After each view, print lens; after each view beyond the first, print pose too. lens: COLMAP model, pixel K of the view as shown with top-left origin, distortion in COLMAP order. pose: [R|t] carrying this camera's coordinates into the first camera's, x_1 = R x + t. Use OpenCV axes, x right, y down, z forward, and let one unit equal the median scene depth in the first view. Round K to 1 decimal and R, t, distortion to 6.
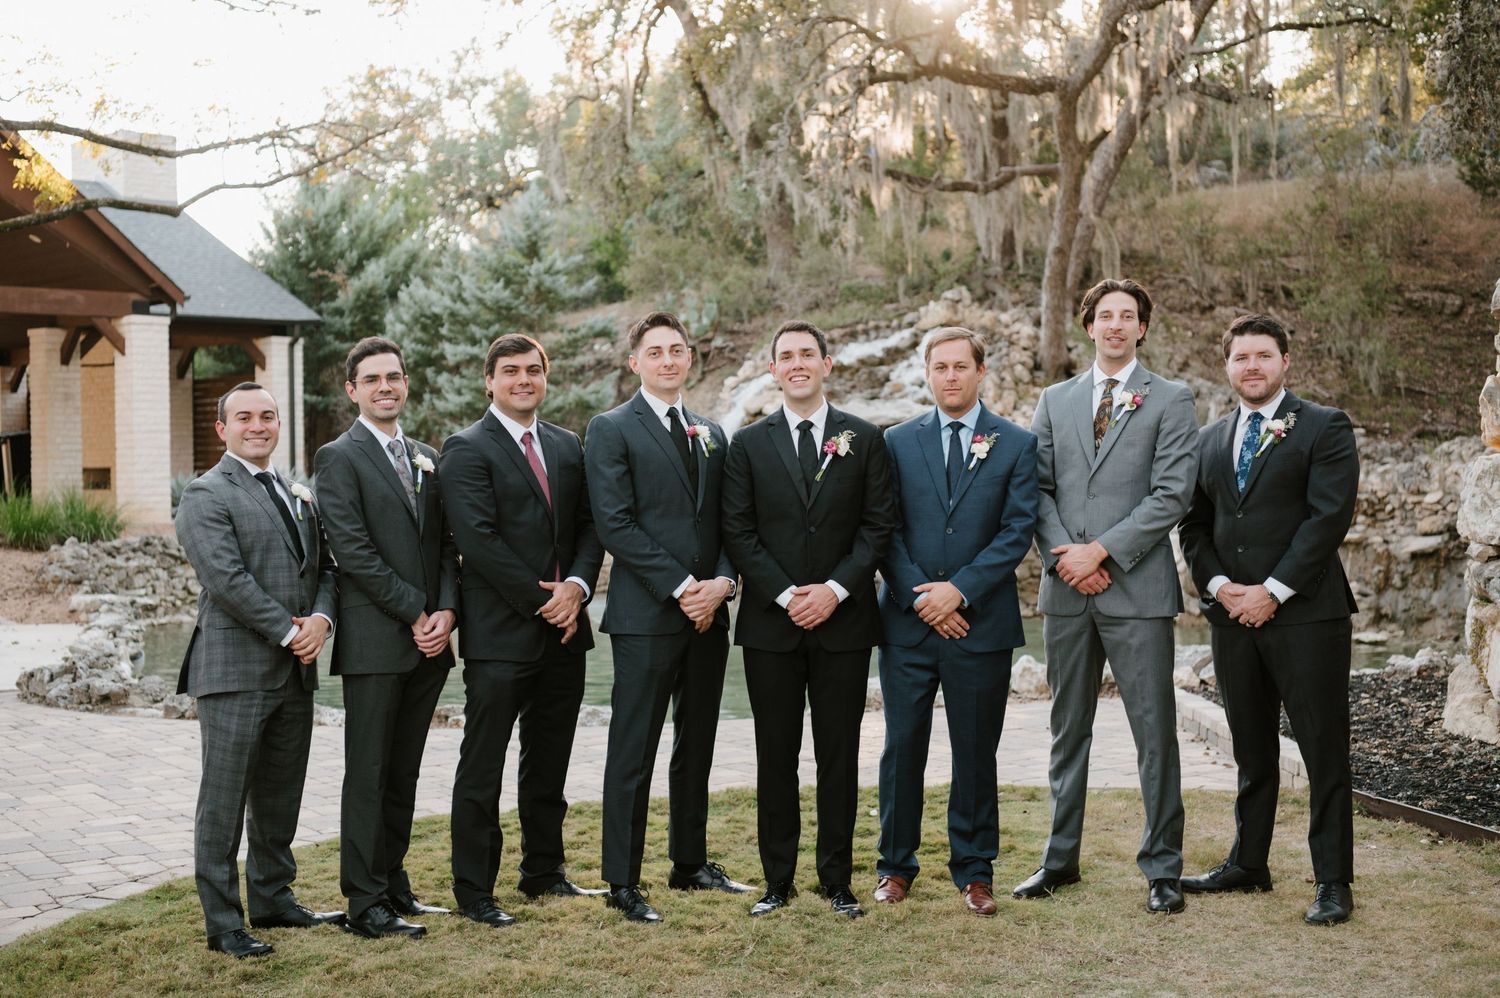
lens RADIAL K [[2018.0, 0, 764.0], [0, 2018.0, 498.5], [0, 0, 1]] dist [-0.055938, 0.000000]
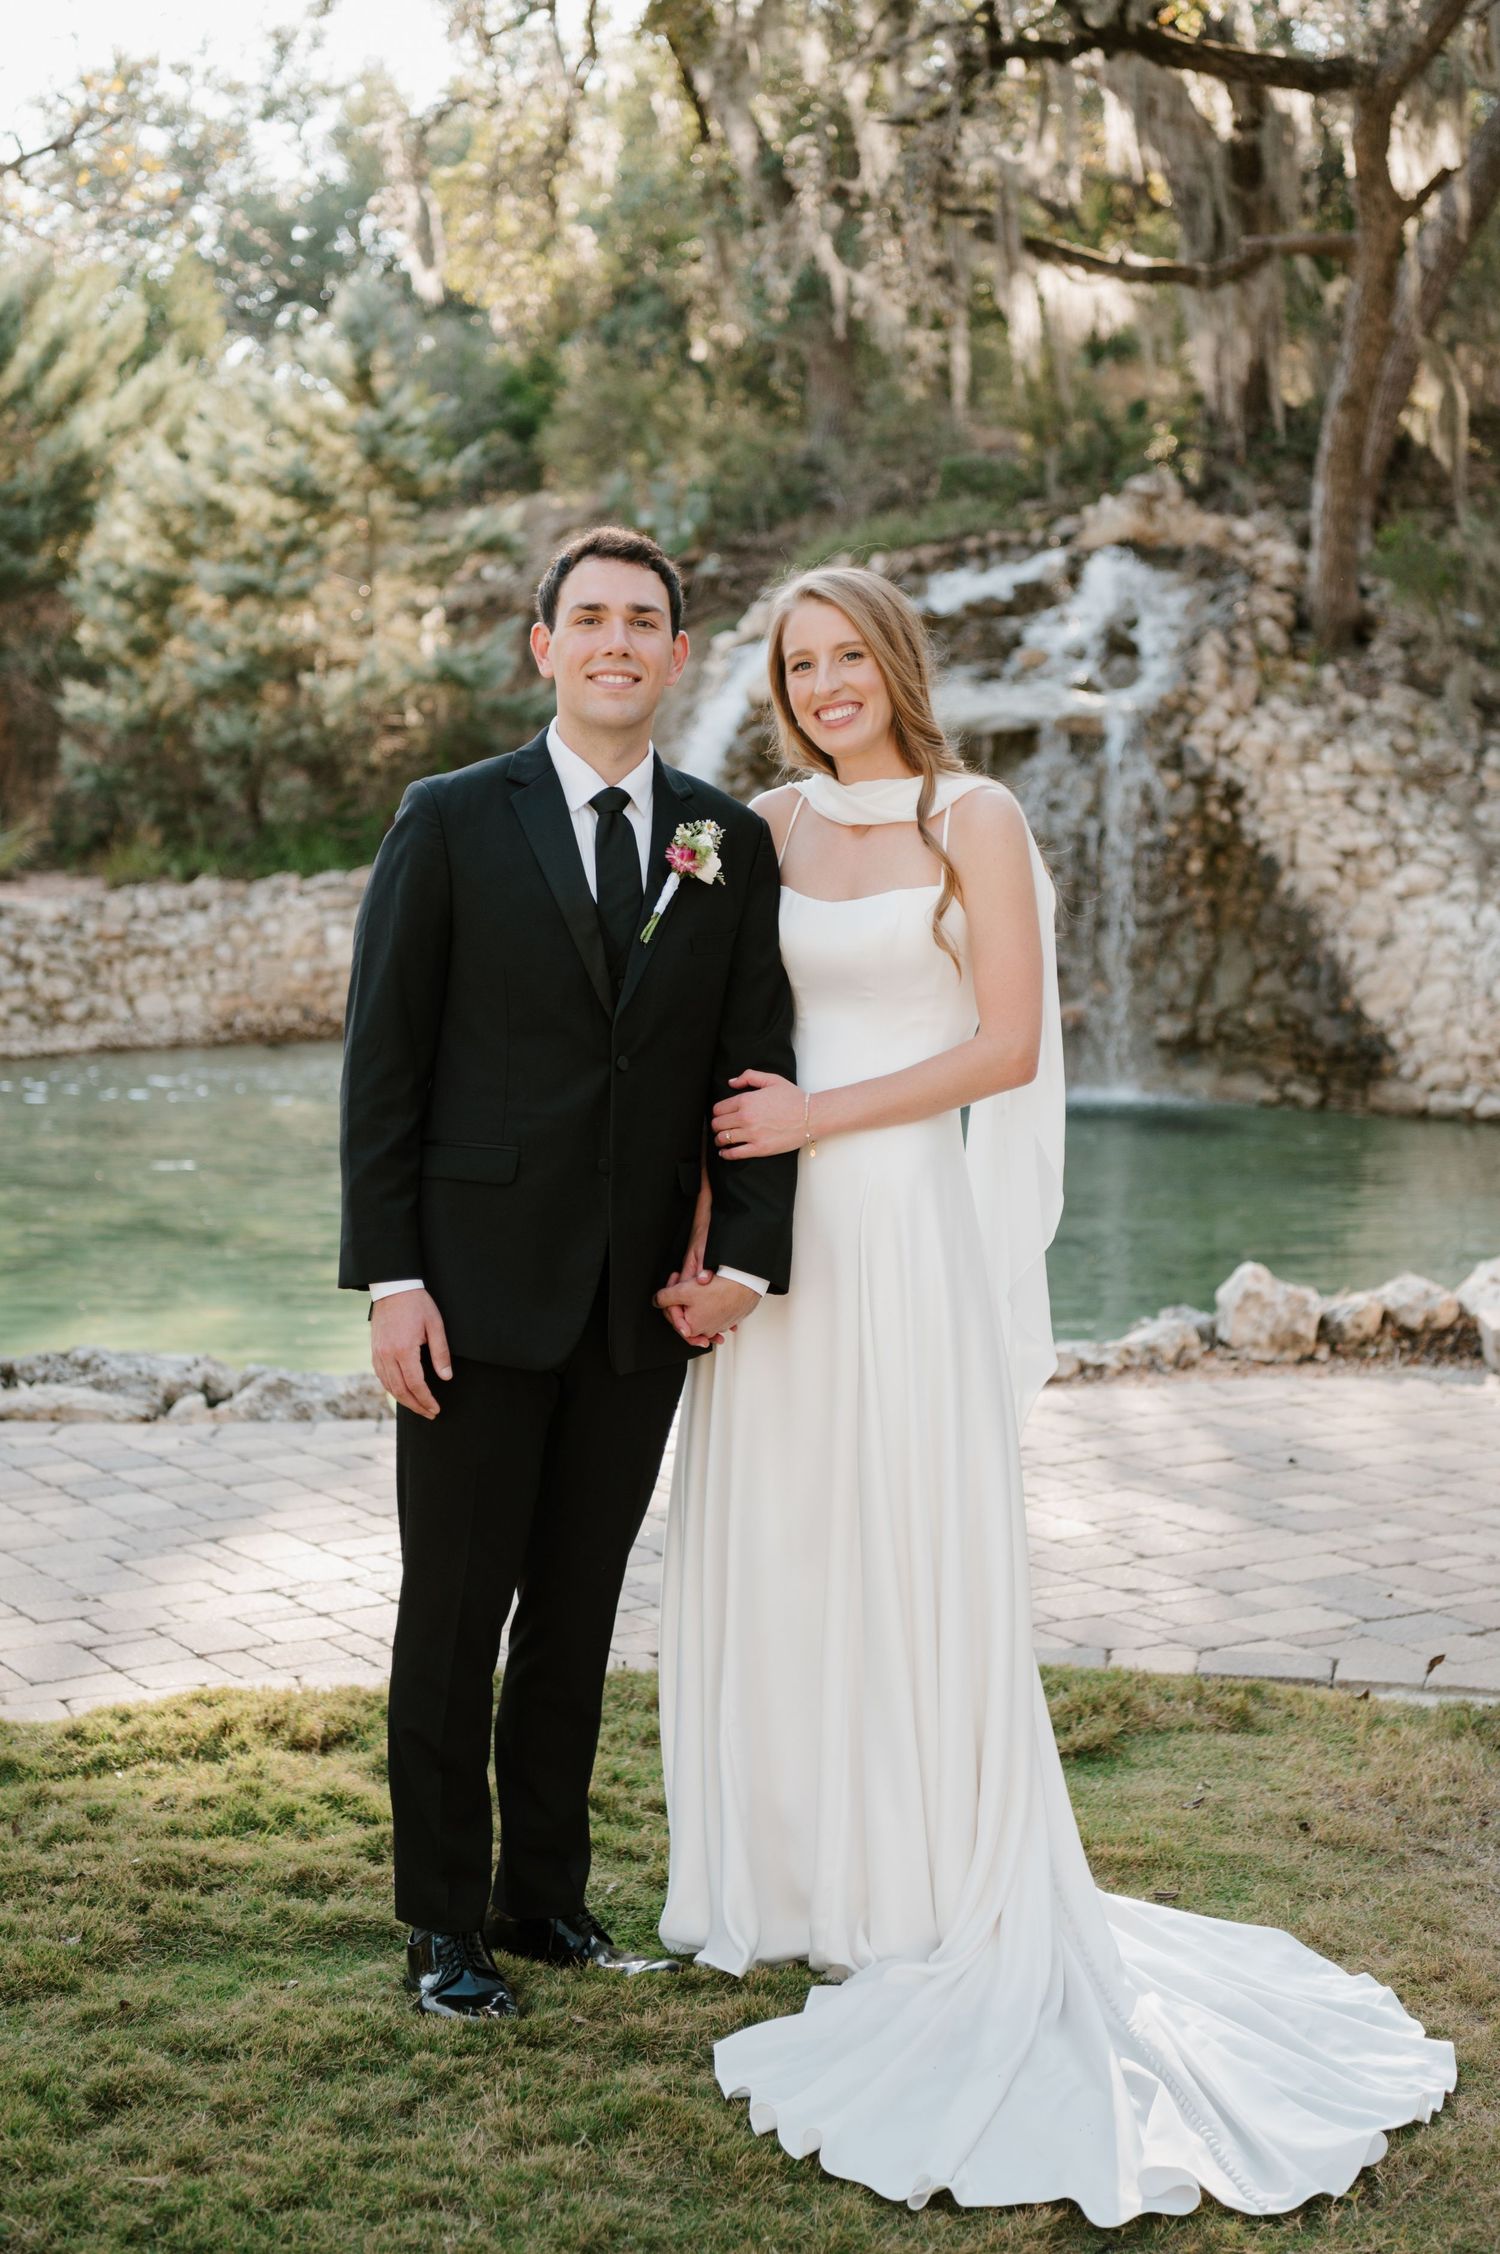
lens RADIAL K [[3263.7, 0, 769.5], [0, 3263.7, 1136.2], [0, 0, 1]] dist [-0.032716, 0.000000]
pose [[0.999513, 0.020489, -0.023539, 0.017693], [-0.018176, 0.995347, 0.094625, -0.009364], [0.025368, -0.094152, 0.995235, 0.124490]]
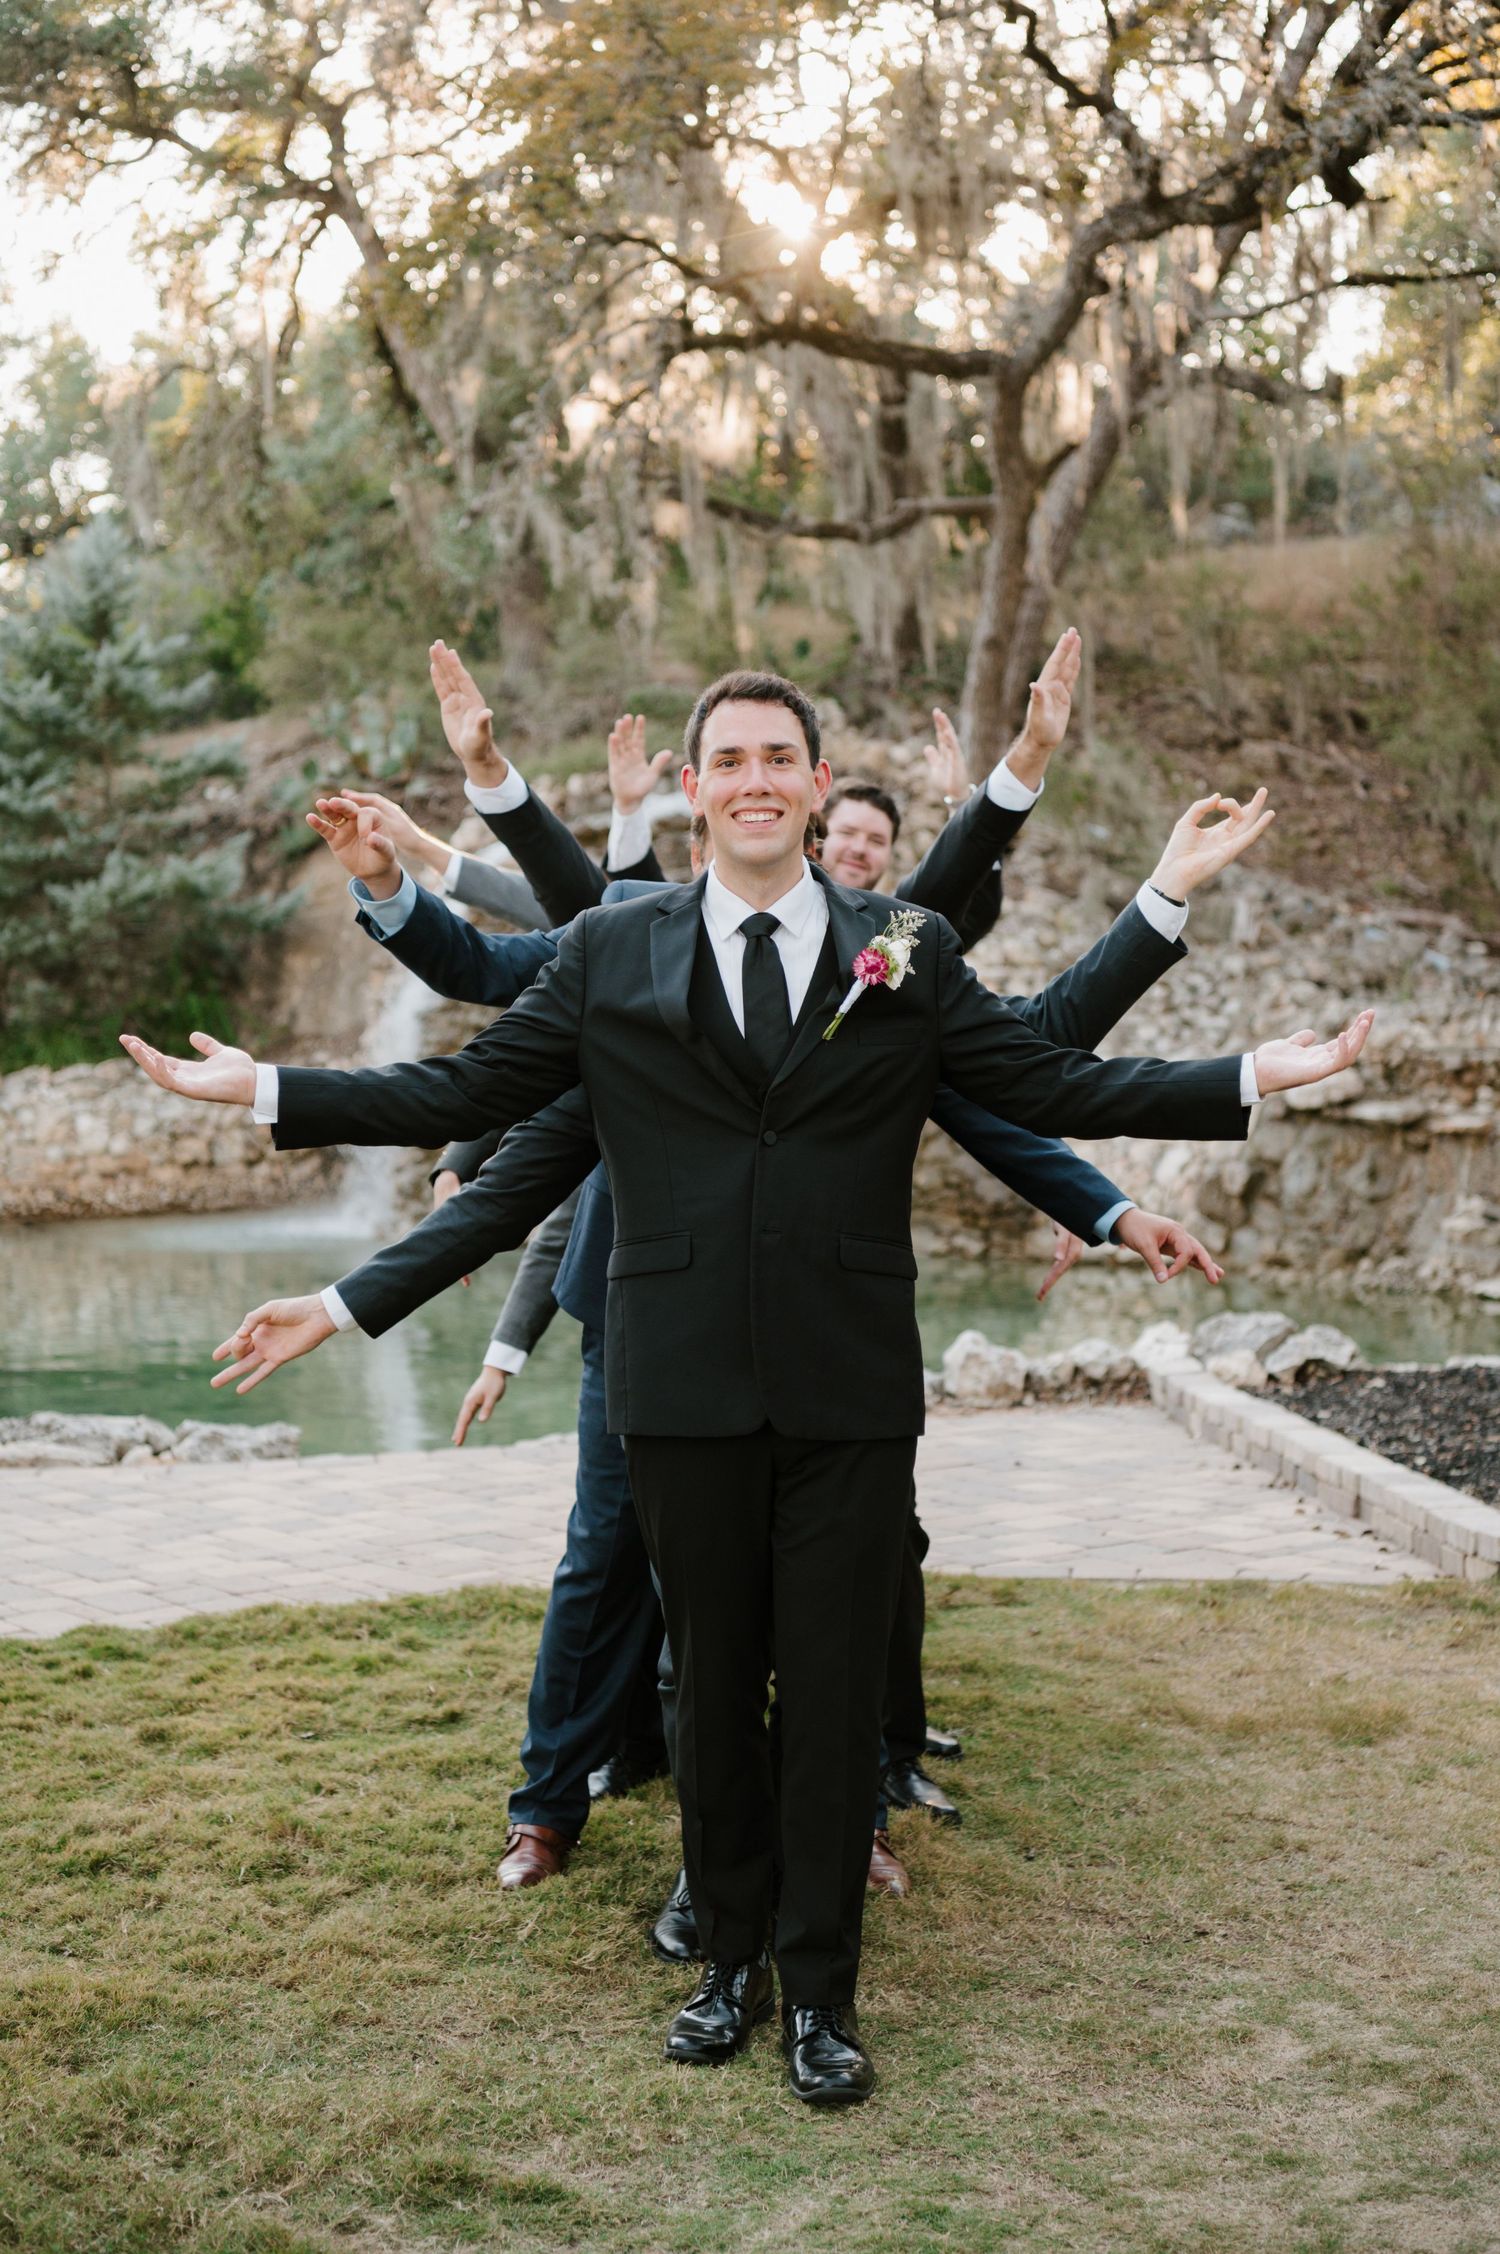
lens RADIAL K [[3263.7, 0, 823.5], [0, 3263.7, 1162.3], [0, 0, 1]] dist [-0.032716, 0.000000]
pose [[0.994523, 0.003622, 0.104452, -0.004075], [-0.007204, 0.999398, 0.033941, -0.000935], [-0.104266, -0.034508, 0.993951, 0.032152]]
